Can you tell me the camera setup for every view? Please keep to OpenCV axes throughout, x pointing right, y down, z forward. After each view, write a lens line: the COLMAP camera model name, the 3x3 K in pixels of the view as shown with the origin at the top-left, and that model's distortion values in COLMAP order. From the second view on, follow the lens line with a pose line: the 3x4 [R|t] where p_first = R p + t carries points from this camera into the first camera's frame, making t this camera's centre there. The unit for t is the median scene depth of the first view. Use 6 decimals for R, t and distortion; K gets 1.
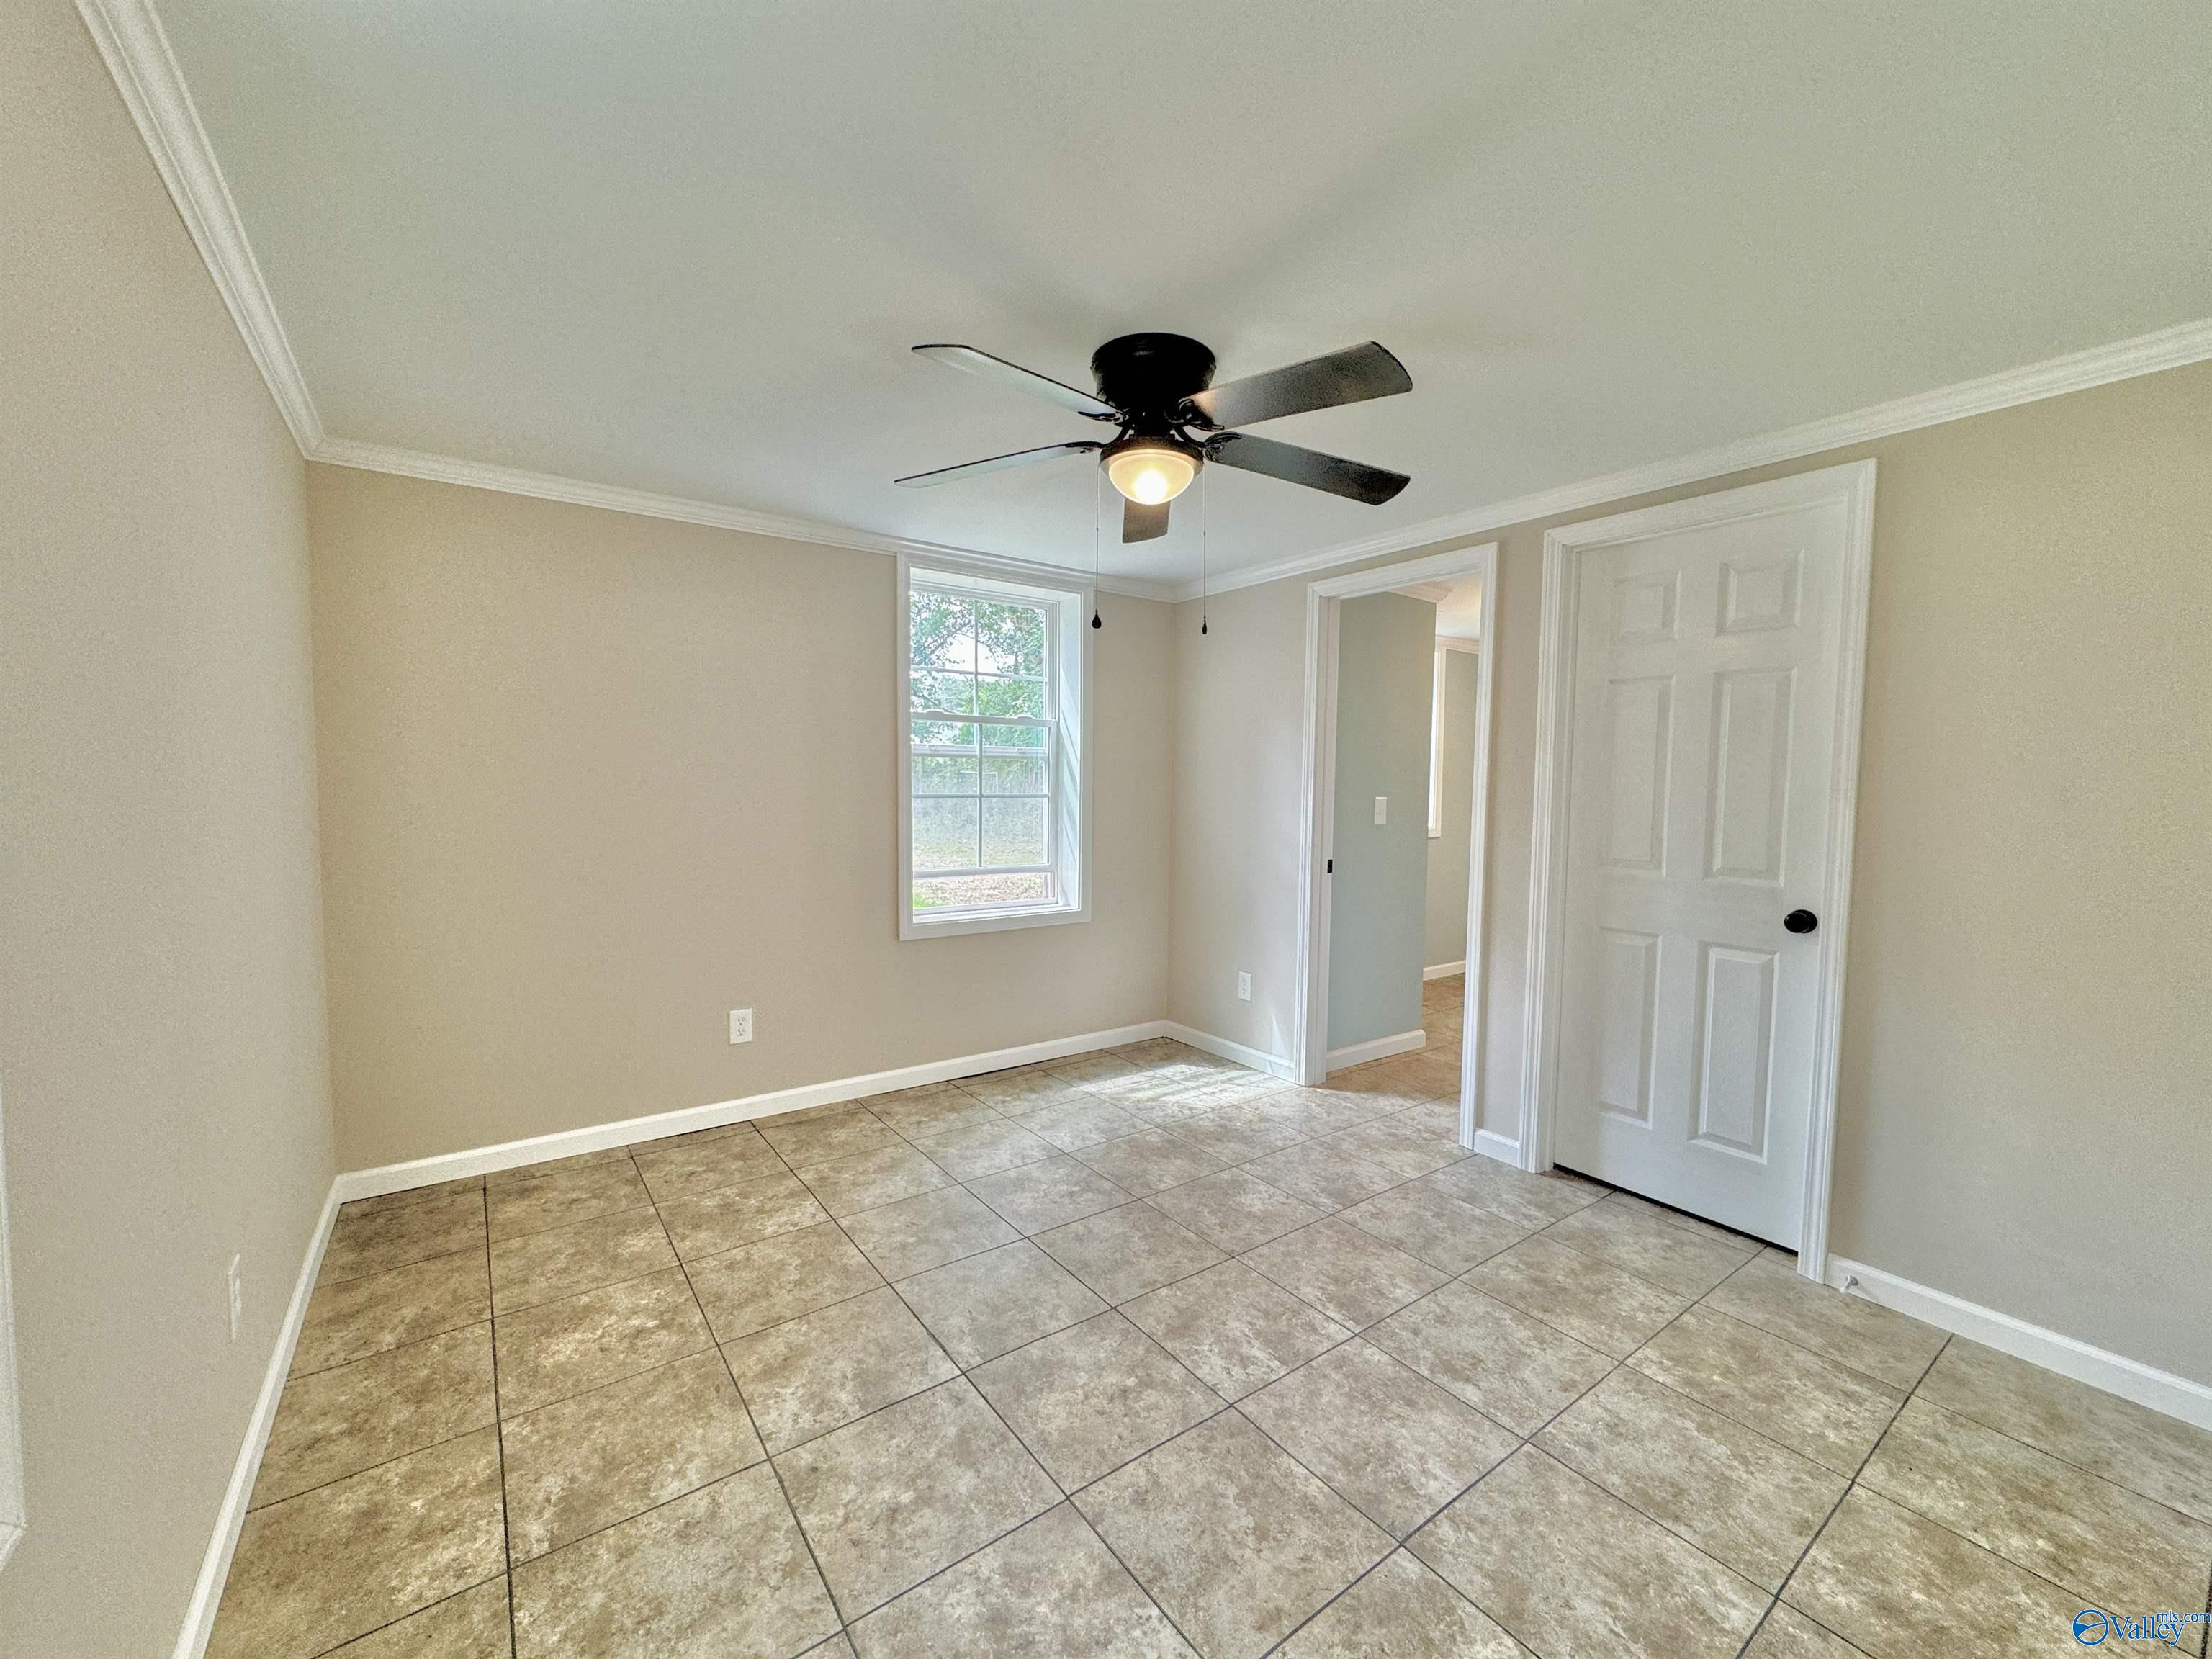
lens RADIAL K [[879.4, 0, 1103.7], [0, 879.4, 829.2], [0, 0, 1]] dist [-0.001481, 0.000384]
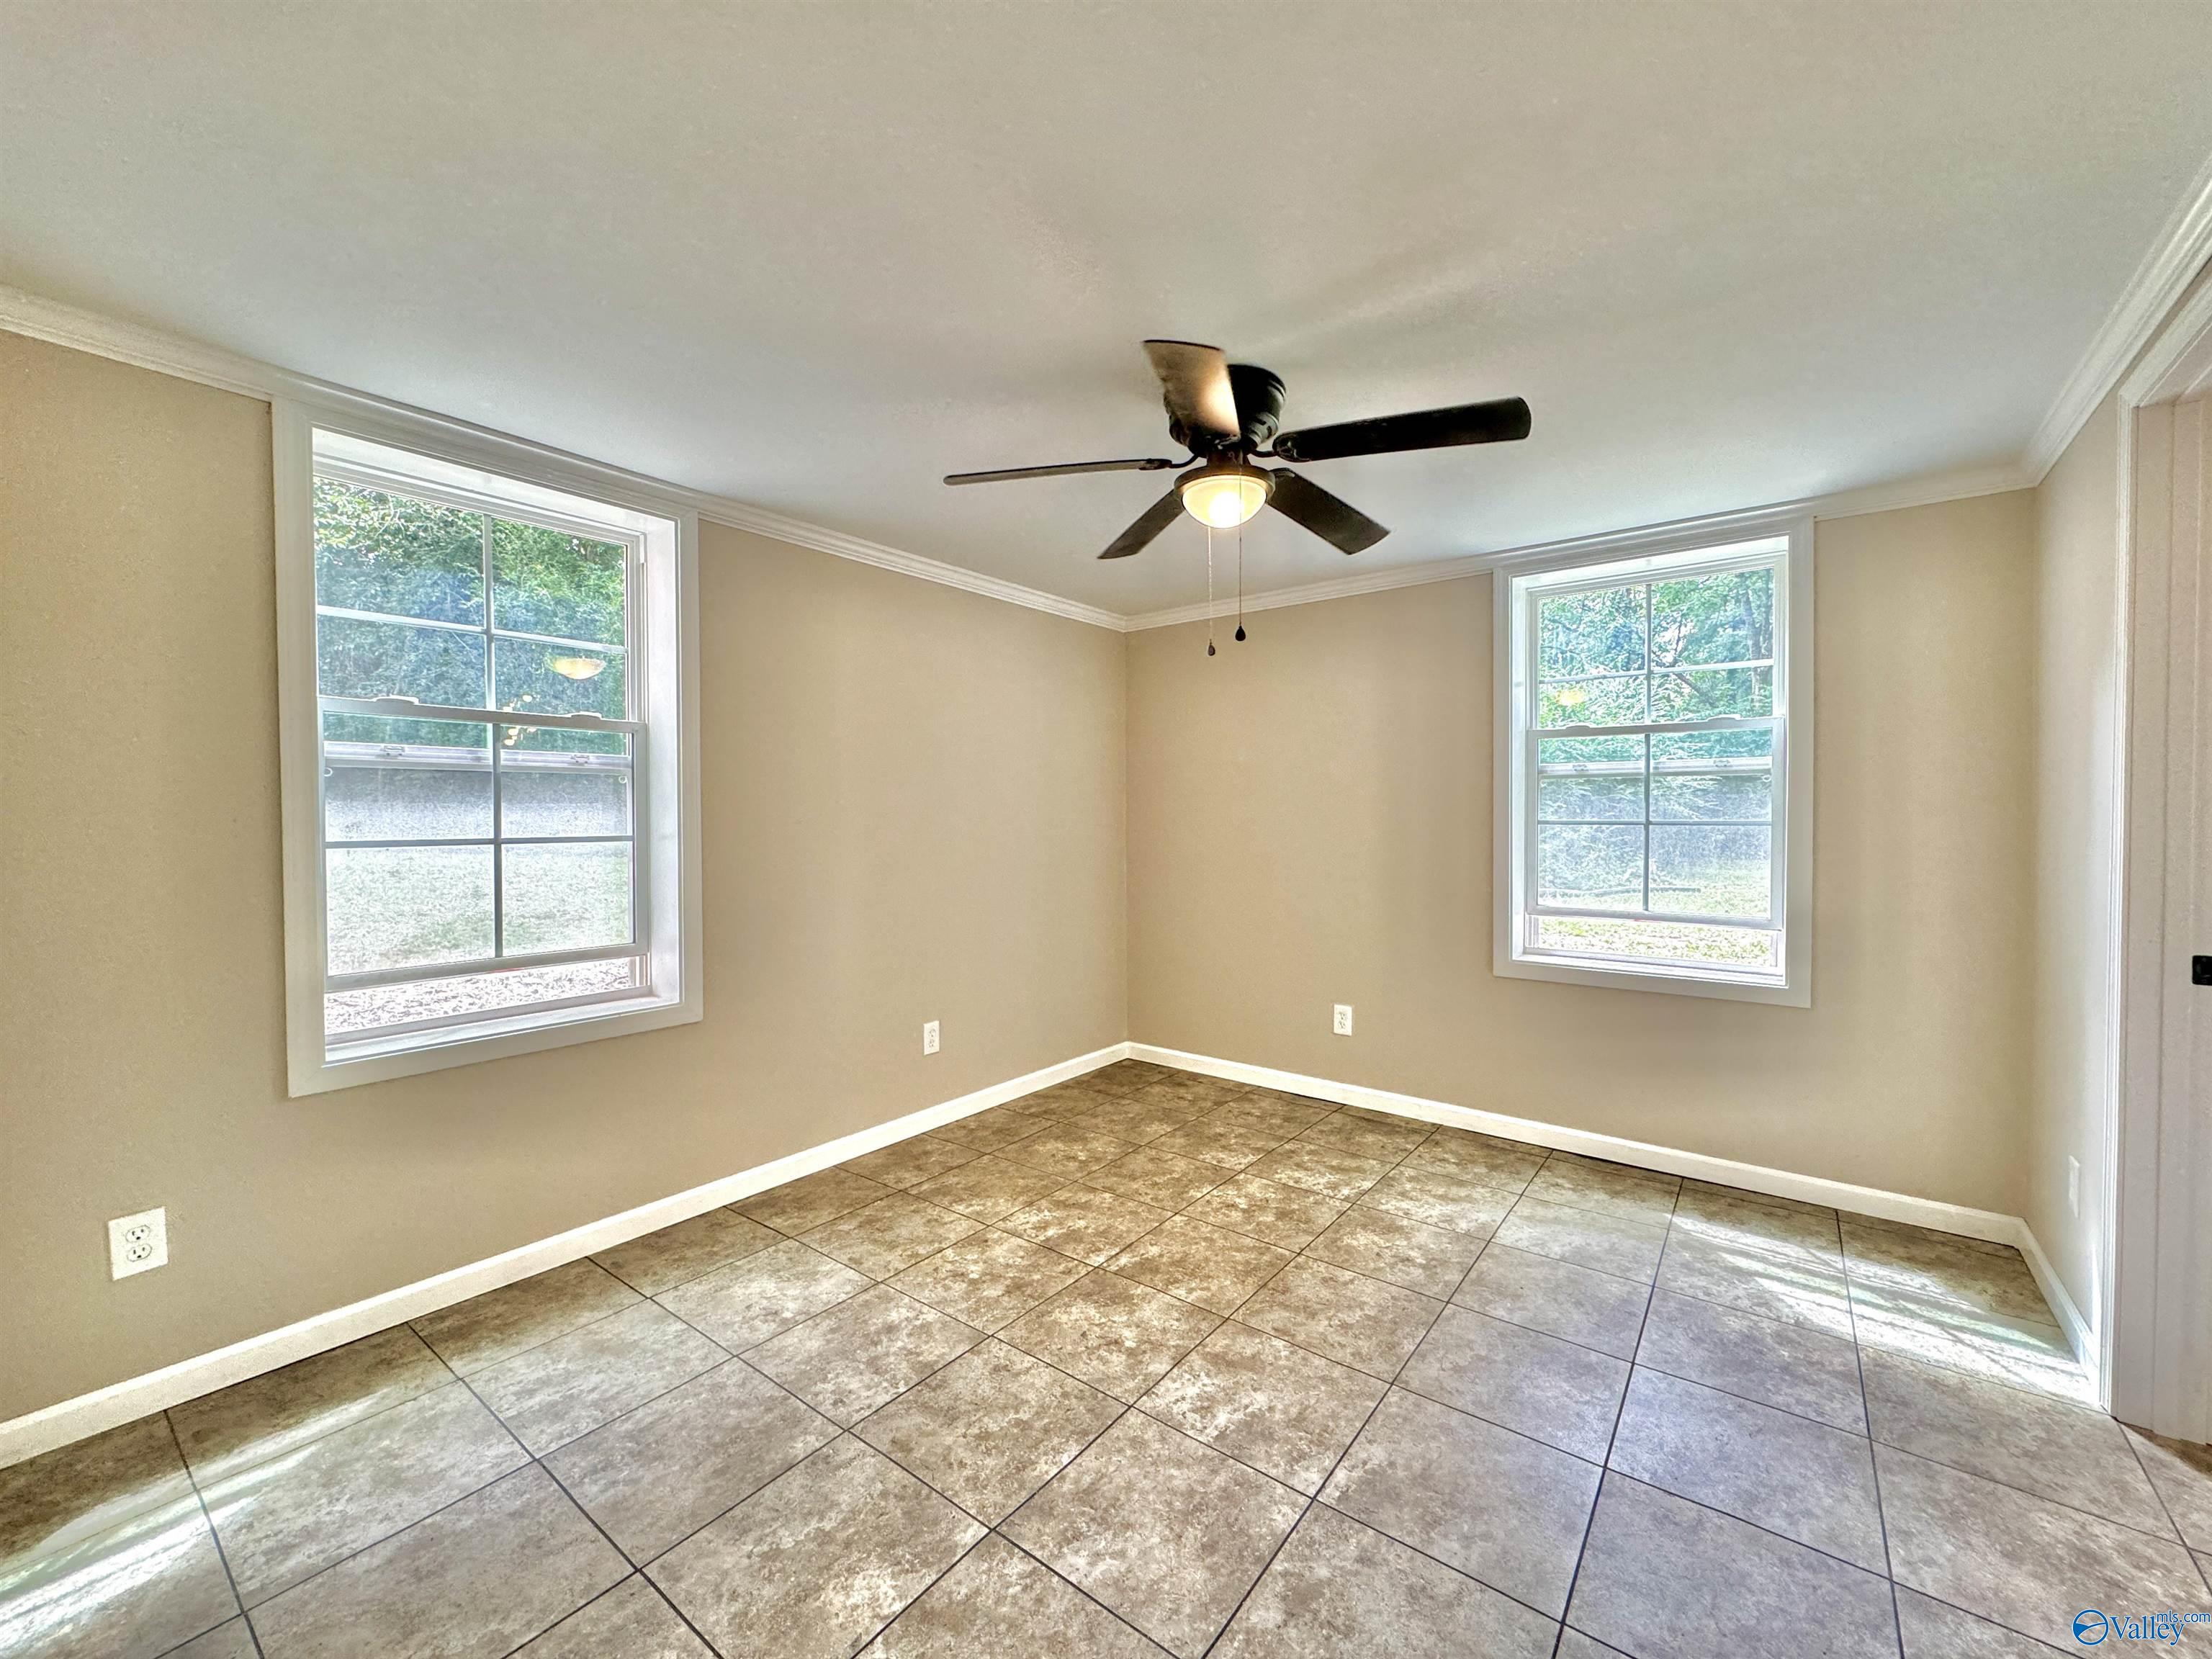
lens RADIAL K [[881.8, 0, 1102.8], [0, 881.8, 829.2], [0, 0, 1]] dist [0.000273, -0.000187]
pose [[0.279707, 0.001741, -0.960084, 1.056955], [-0.047591, 0.998794, -0.012054, 0.003226], [0.958905, 0.049063, 0.279453, 0.618485]]
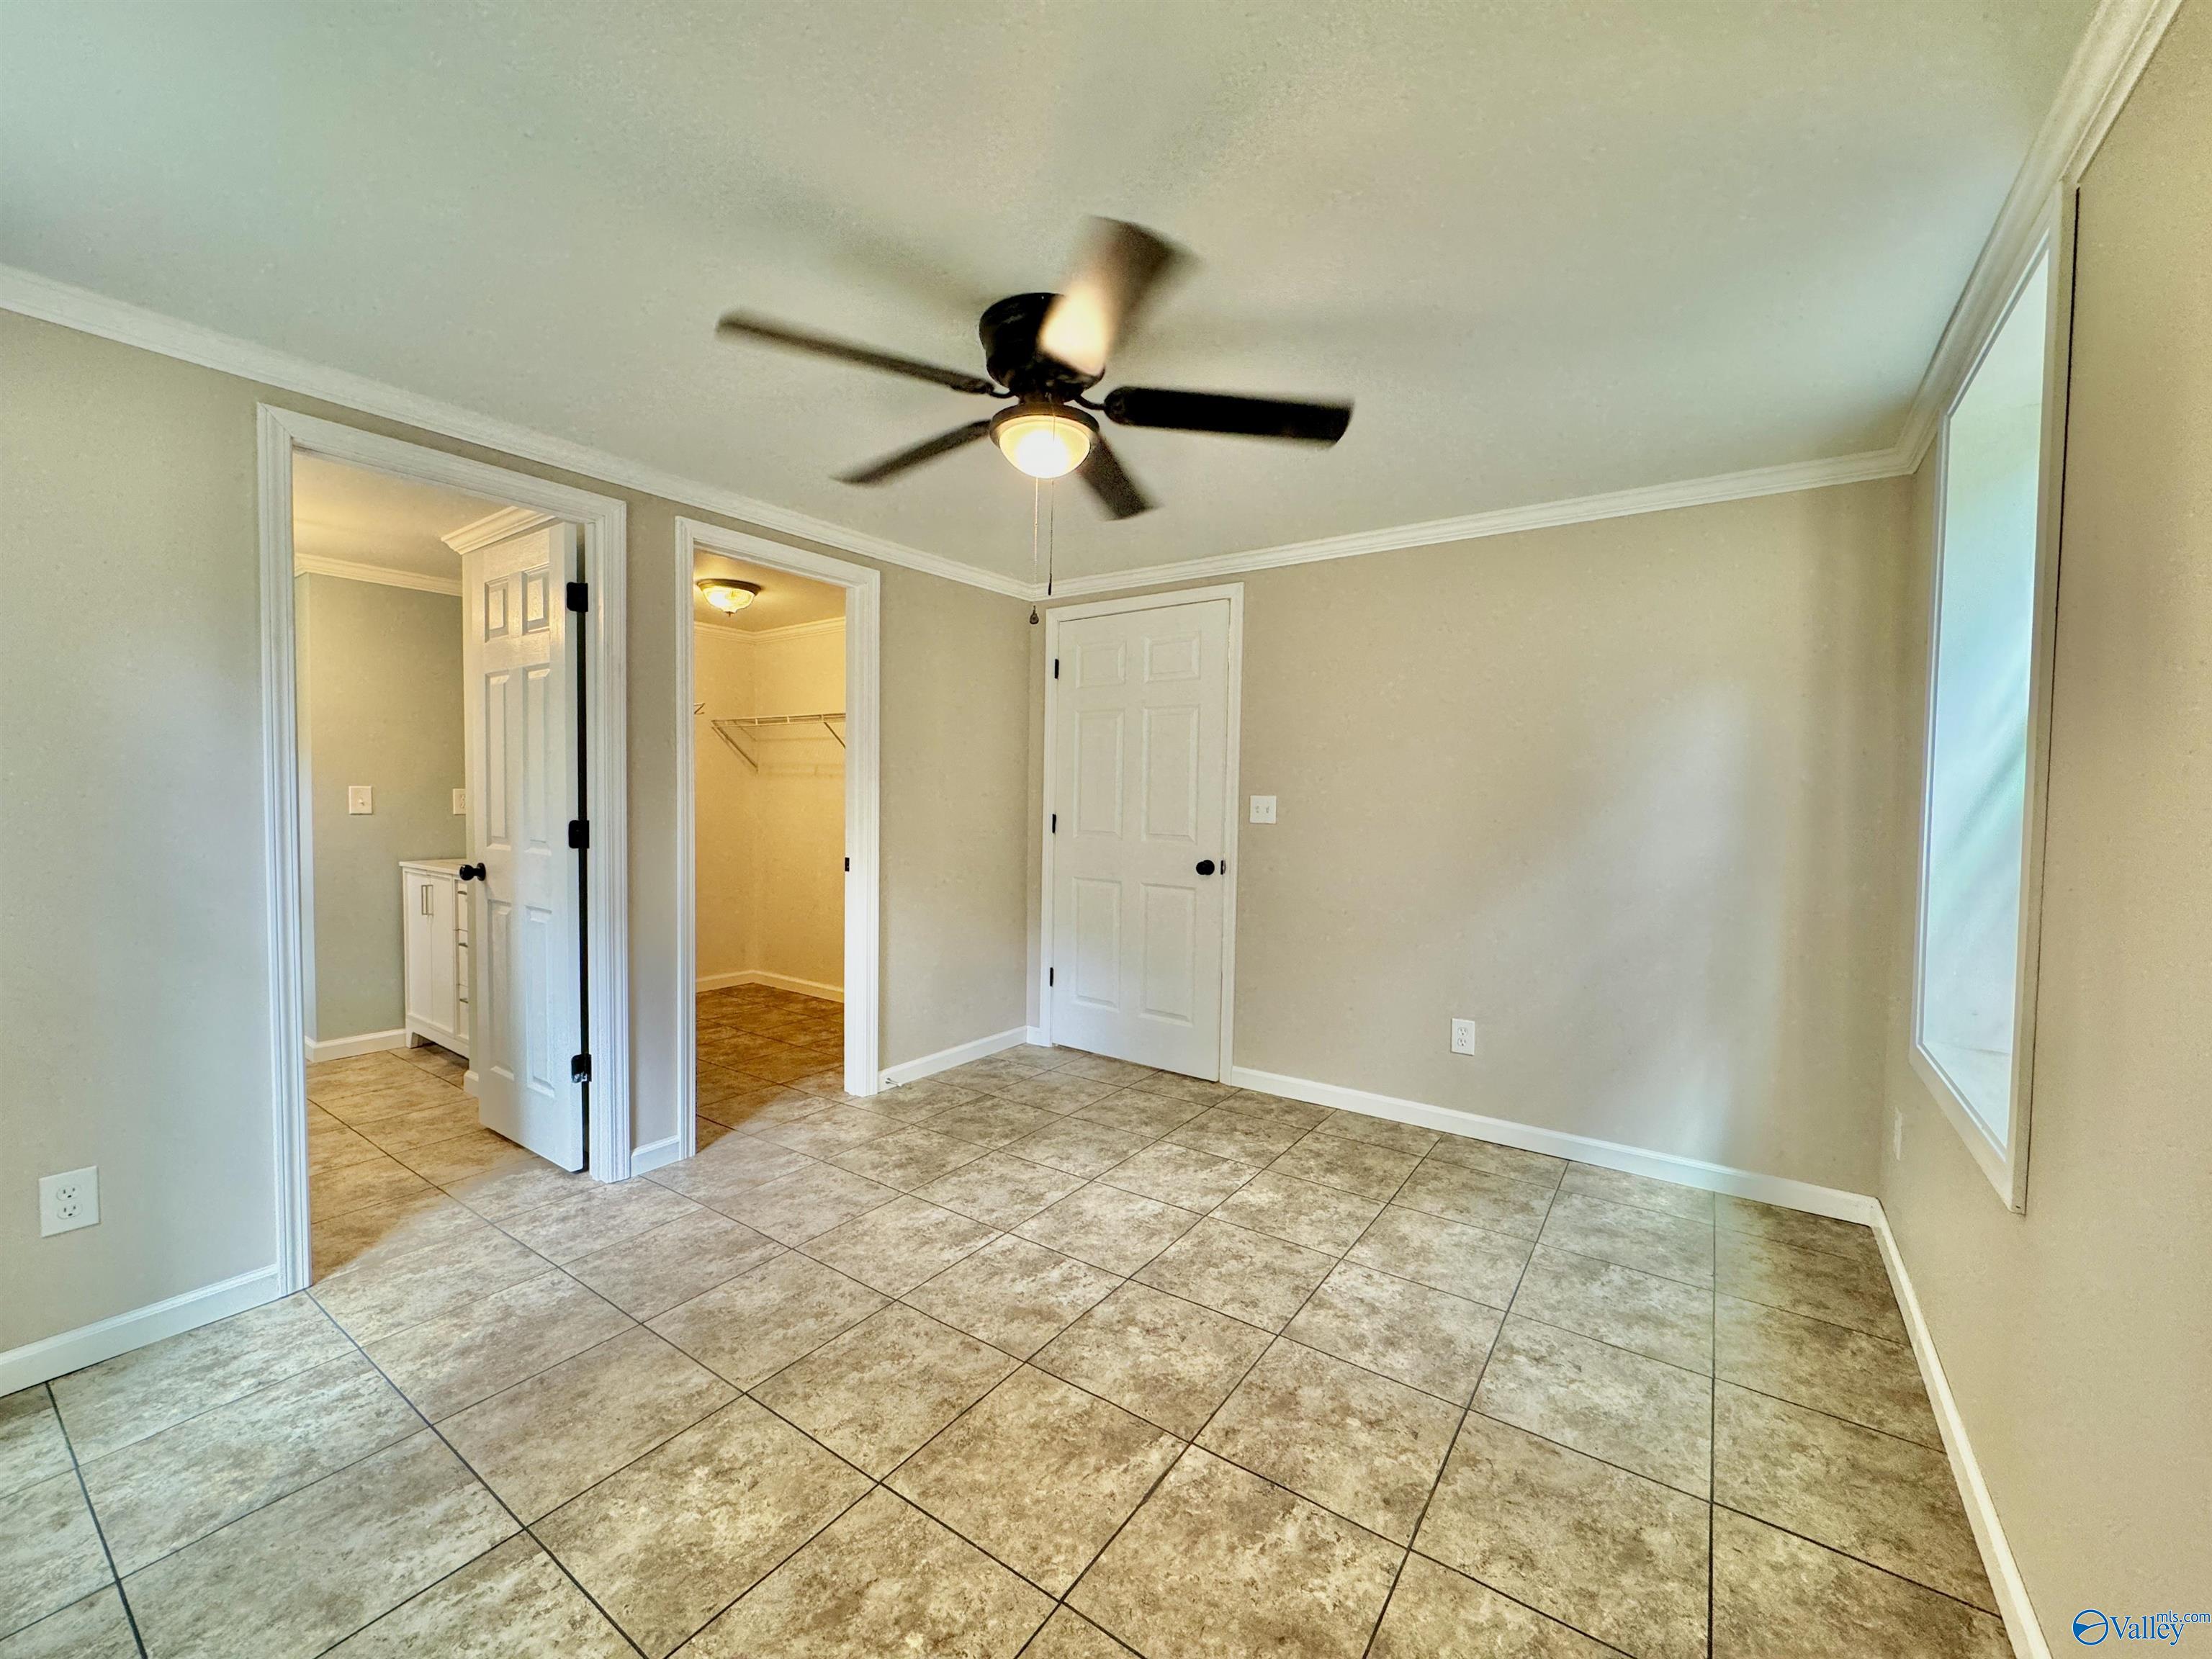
lens RADIAL K [[879.4, 0, 1103.7], [0, 879.4, 829.2], [0, 0, 1]] dist [-0.001481, 0.000384]
pose [[-0.325243, -0.056947, 0.943914, -0.923331], [0.035766, 0.996730, 0.072457, -0.061239], [-0.944954, 0.057326, -0.322143, 1.324241]]
